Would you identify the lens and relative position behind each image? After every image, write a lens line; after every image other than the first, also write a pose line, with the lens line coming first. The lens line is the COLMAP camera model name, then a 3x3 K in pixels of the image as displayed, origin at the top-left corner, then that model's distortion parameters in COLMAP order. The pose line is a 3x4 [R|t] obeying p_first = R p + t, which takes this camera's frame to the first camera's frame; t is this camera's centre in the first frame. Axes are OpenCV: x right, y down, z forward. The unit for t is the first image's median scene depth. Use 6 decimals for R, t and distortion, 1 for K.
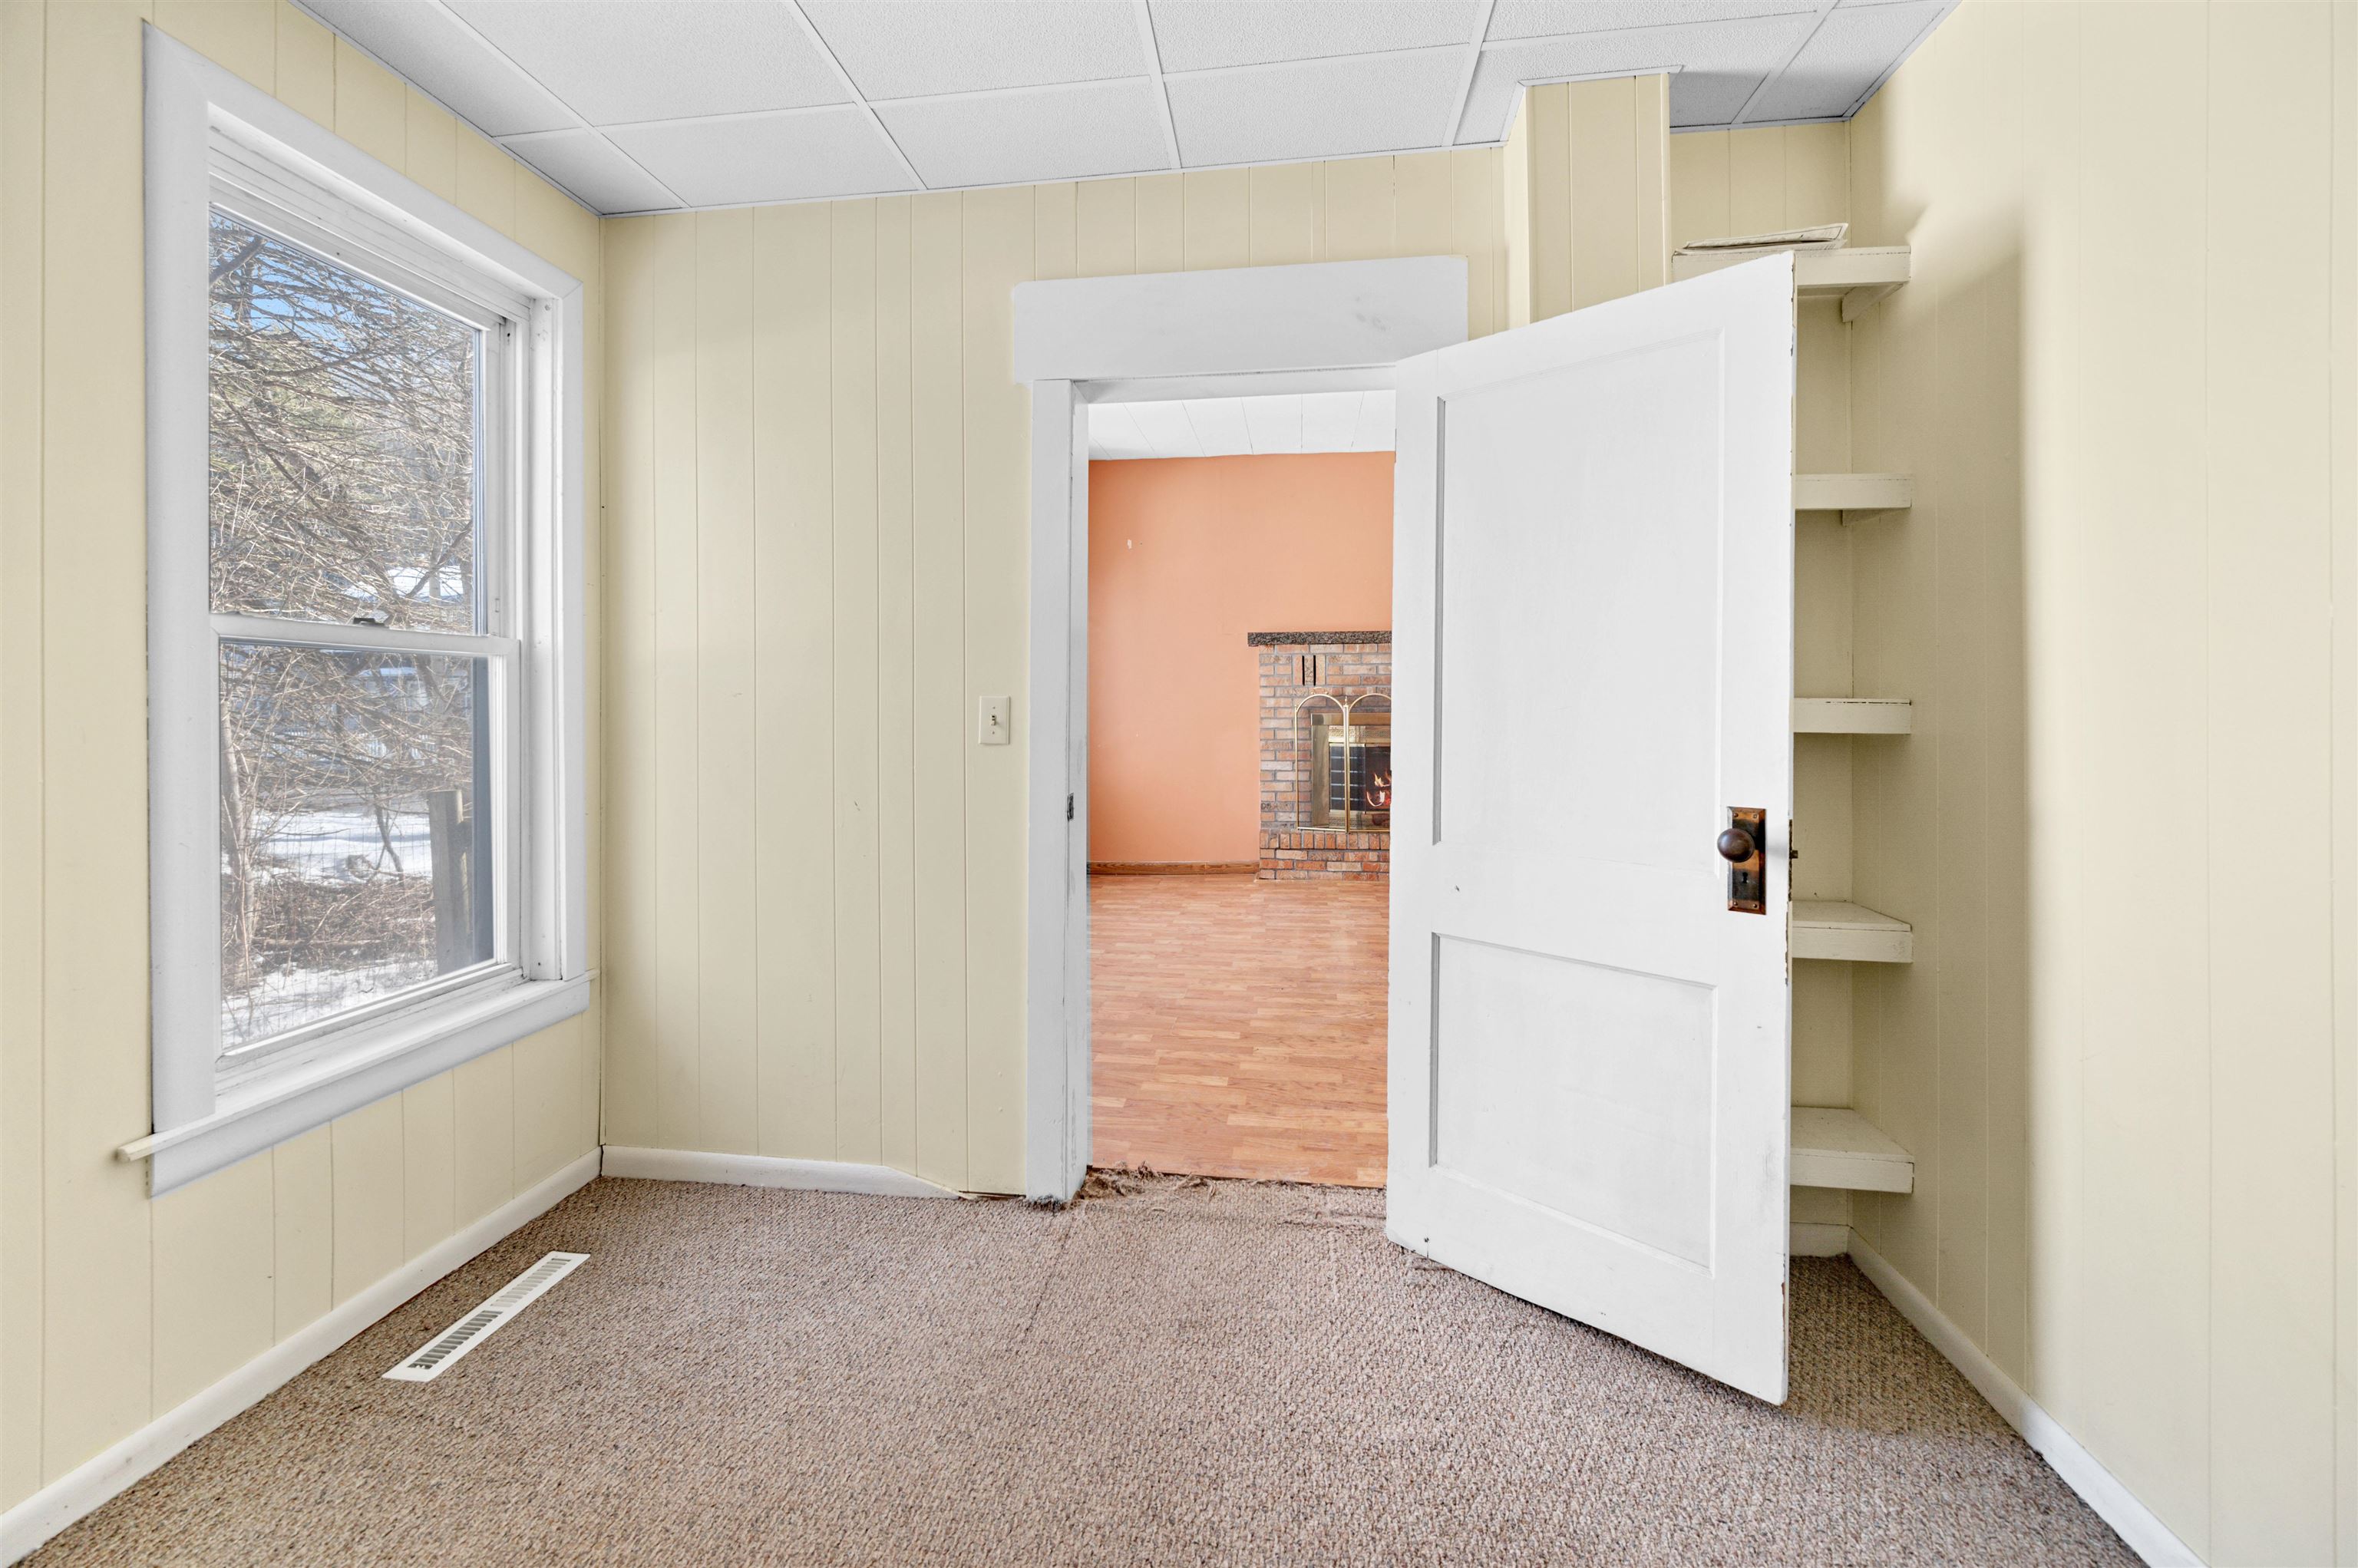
lens RADIAL K [[953.3, 0, 1142.5], [0, 953.3, 718.6], [0, 0, 1]] dist [-0.000031, 0.000474]
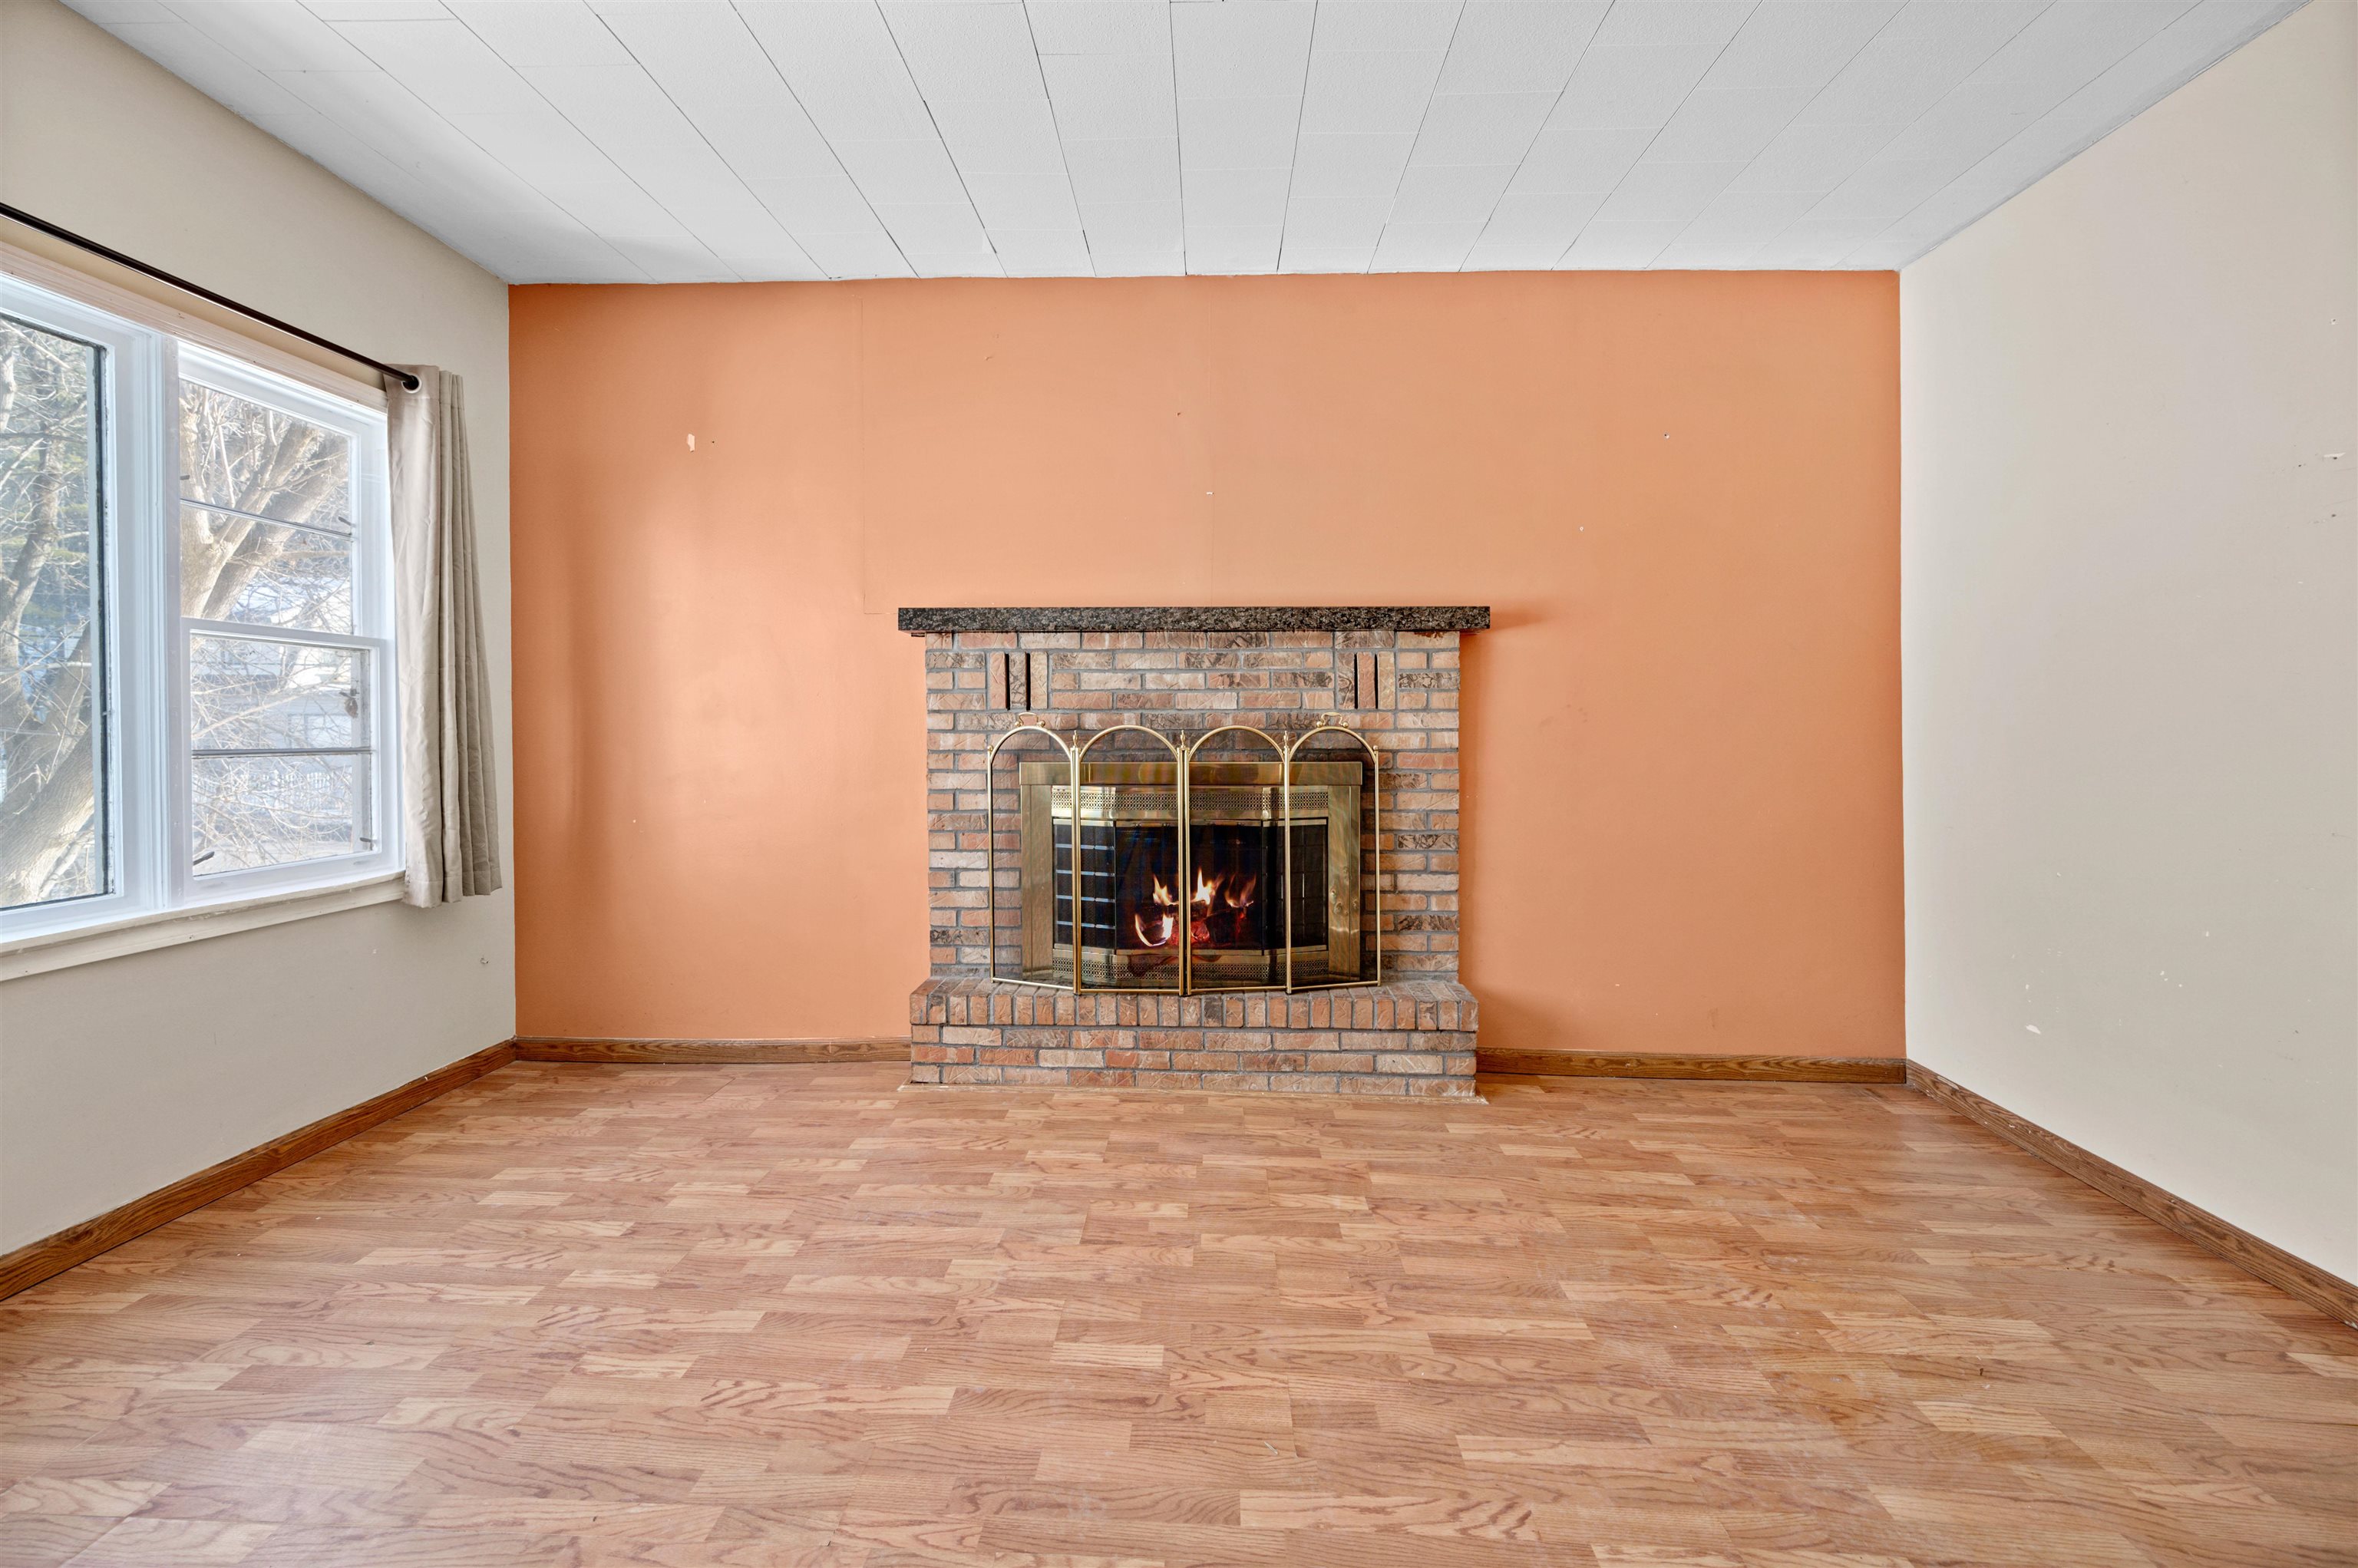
lens RADIAL K [[953.3, 0, 1154.4], [0, 953.3, 742.3], [0, 0, 1]] dist [-0.000031, 0.000474]
pose [[0.994793, 0.003644, 0.101847, 0.204759], [-0.002945, 0.999971, -0.007014, -0.013489], [-0.101870, 0.006678, 0.994775, 0.481519]]
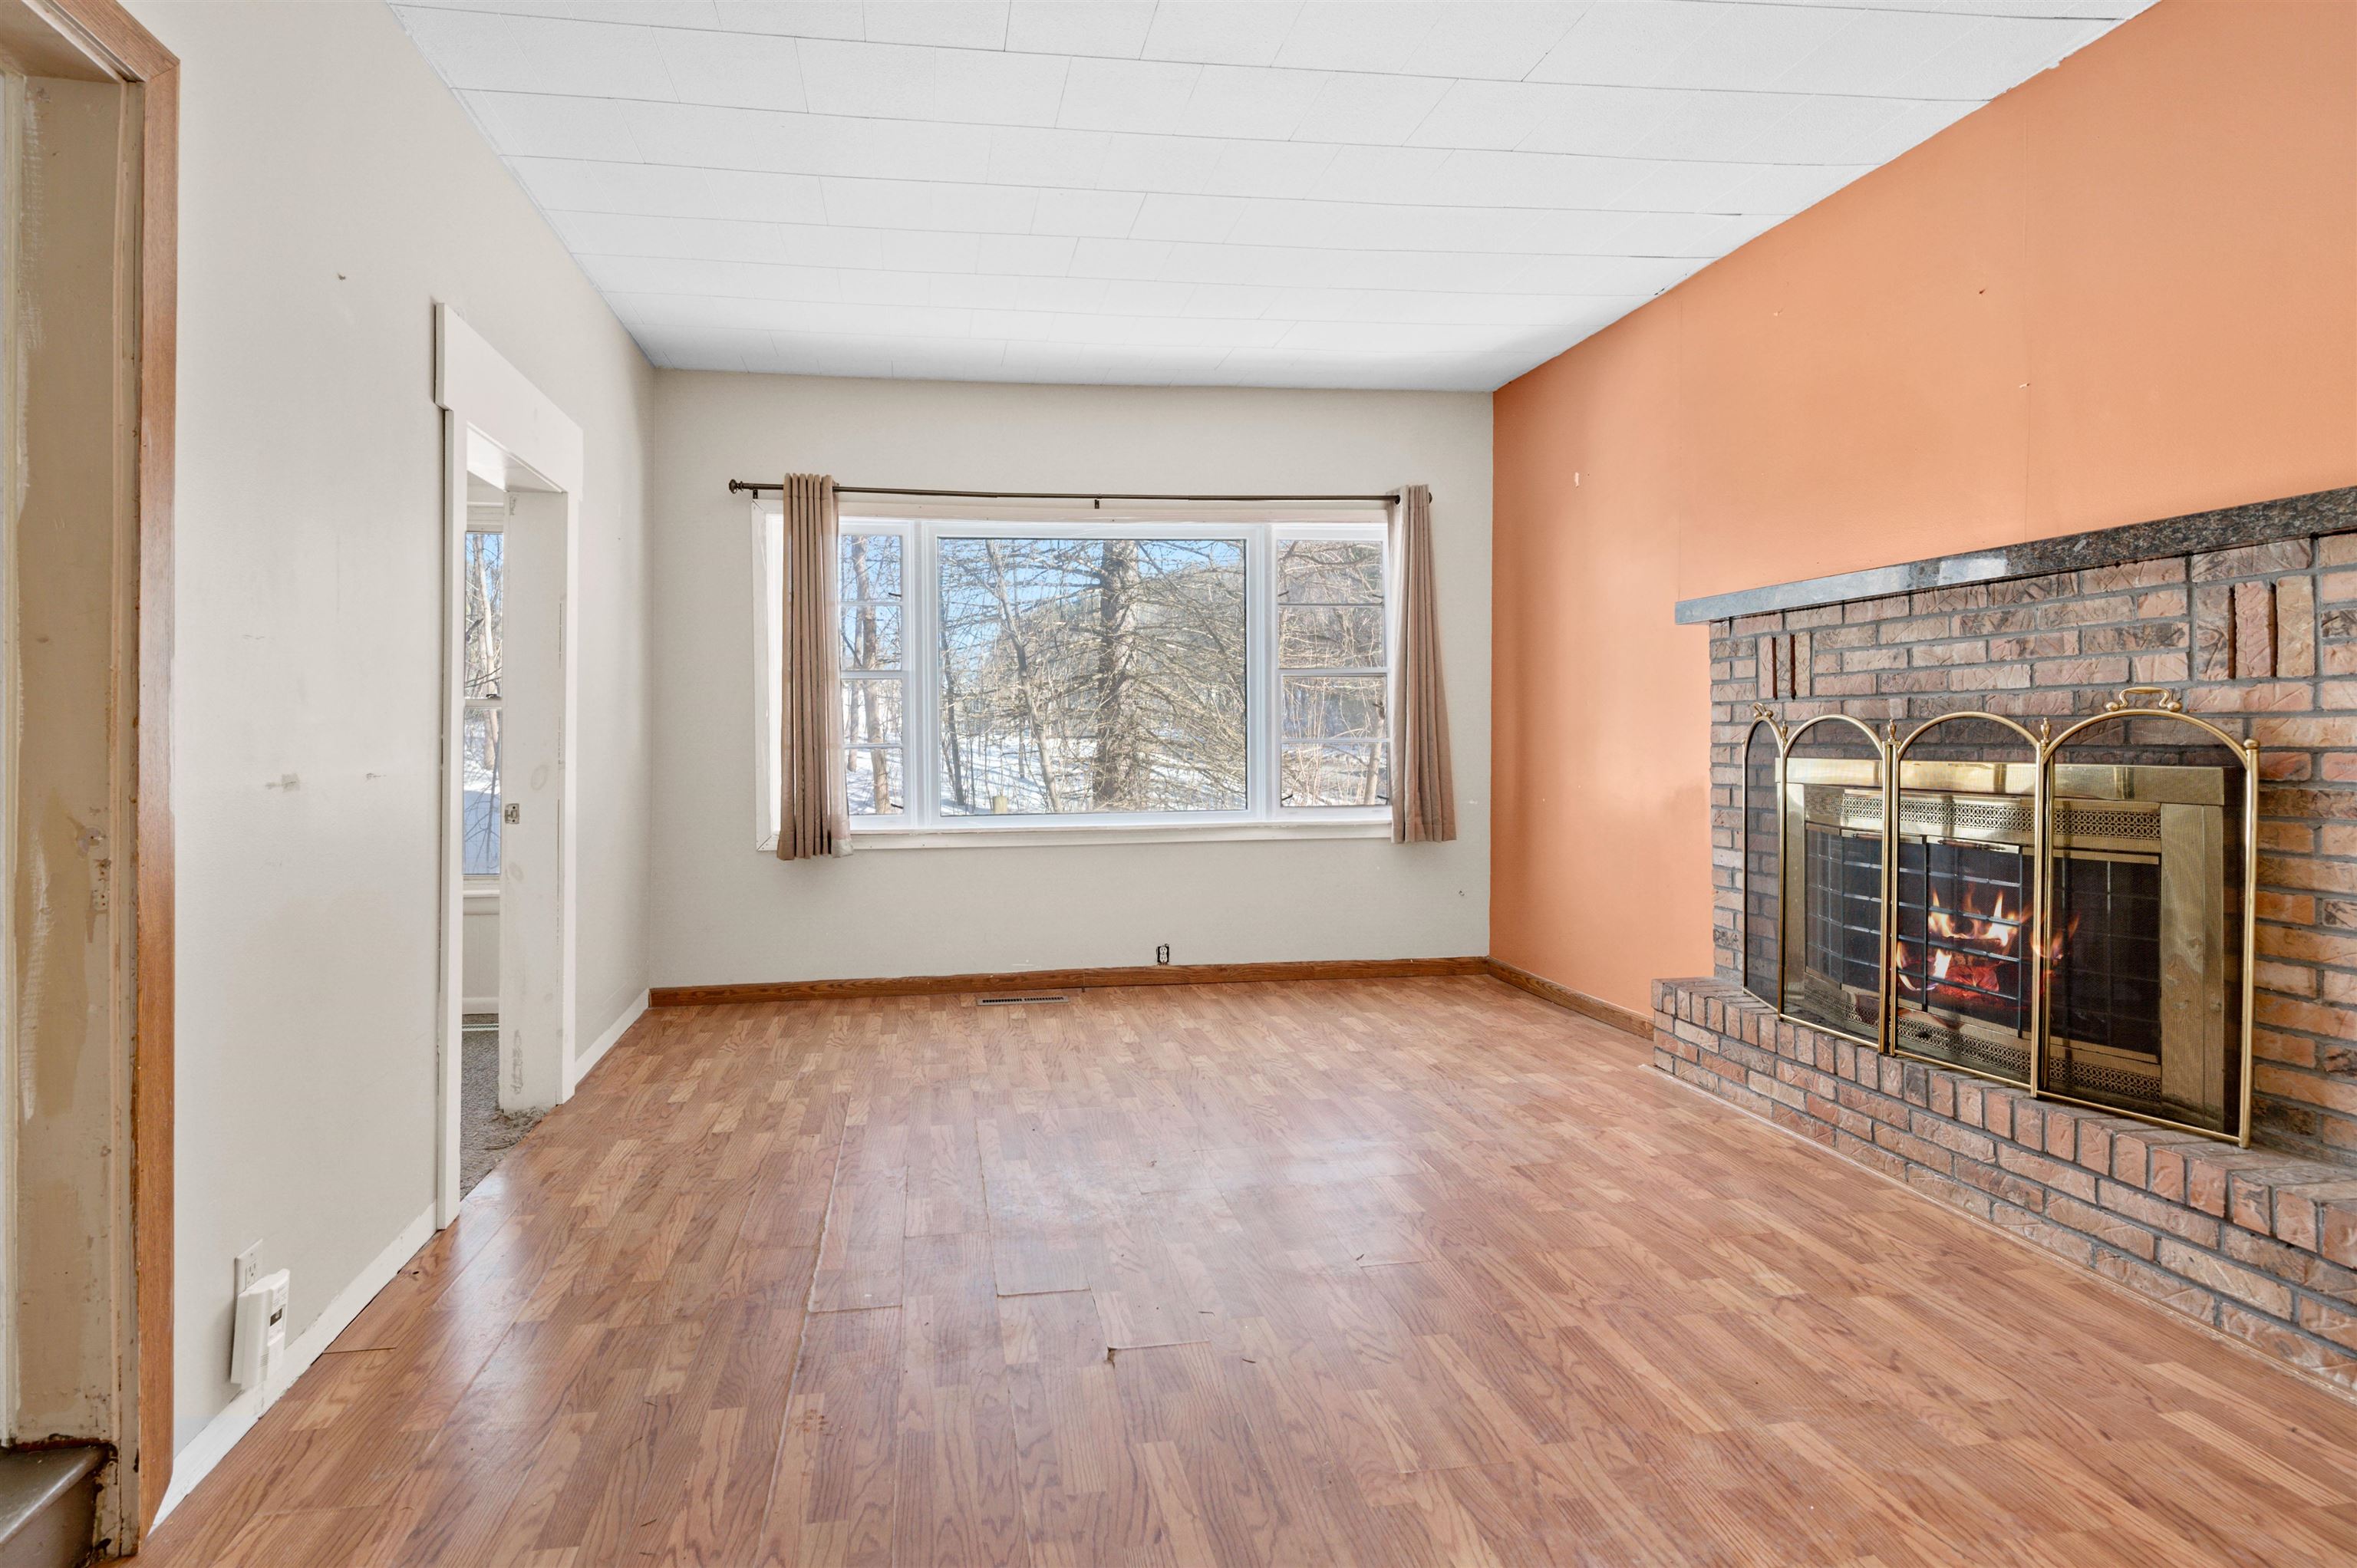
lens RADIAL K [[1049.3, 0, 1045.8], [0, 1049.3, 735.7], [0, 0, 1]] dist [0.005213, 0.000684]
pose [[0.269125, 0.004451, -0.963095, 0.609058], [-0.015183, 0.999885, 0.000378, -0.011294], [0.962985, 0.014521, 0.269162, 0.523321]]
